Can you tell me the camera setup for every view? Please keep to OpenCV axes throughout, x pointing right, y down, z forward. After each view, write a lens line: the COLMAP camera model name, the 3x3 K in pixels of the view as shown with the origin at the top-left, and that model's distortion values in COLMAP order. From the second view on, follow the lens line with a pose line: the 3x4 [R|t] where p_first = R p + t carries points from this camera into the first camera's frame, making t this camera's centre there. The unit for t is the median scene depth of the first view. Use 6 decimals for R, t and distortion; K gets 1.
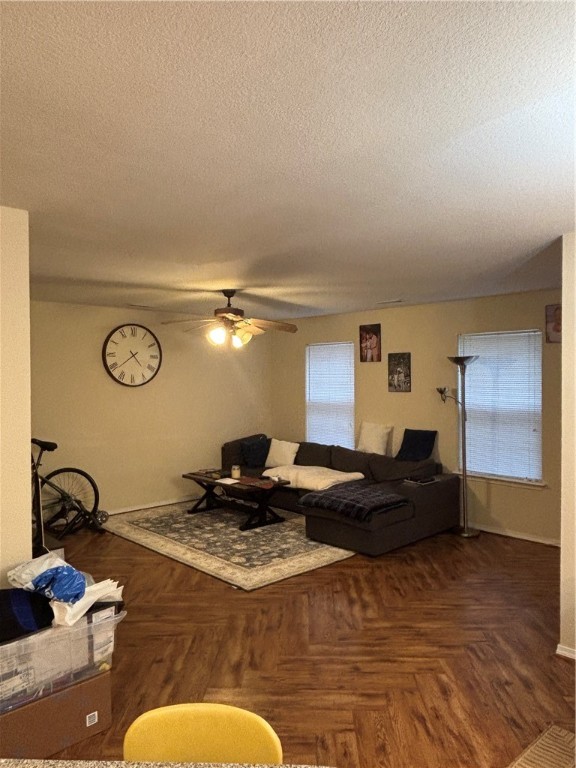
lens RADIAL K [[558.2, 0, 287.6], [0, 558.2, 382.1], [0, 0, 1]] dist [-0.002476, -0.002182]
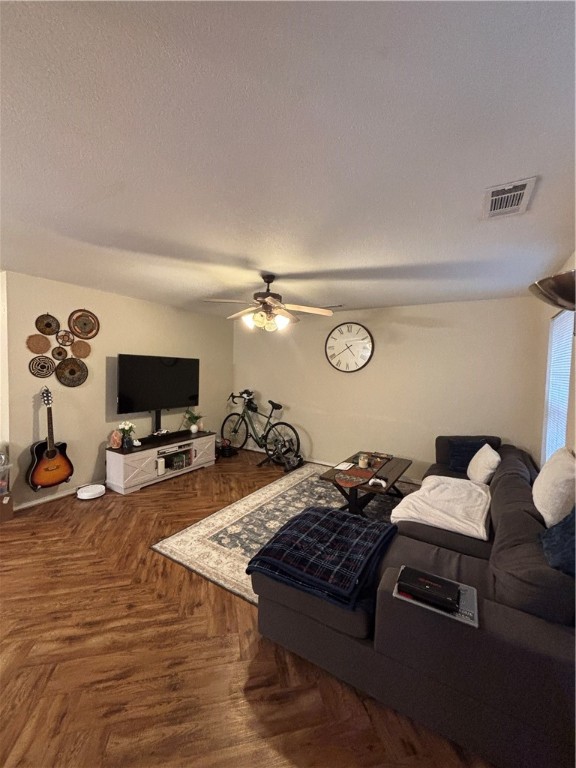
lens RADIAL K [[307.6, 0, 286.8], [0, 307.6, 385.4], [0, 0, 1]] dist [-0.007690, 0.000612]
pose [[0.264984, 0.068261, -0.961834, 0.432979], [-0.037872, 0.997458, 0.060355, 0.000803], [0.963509, 0.020433, 0.266896, 0.823539]]
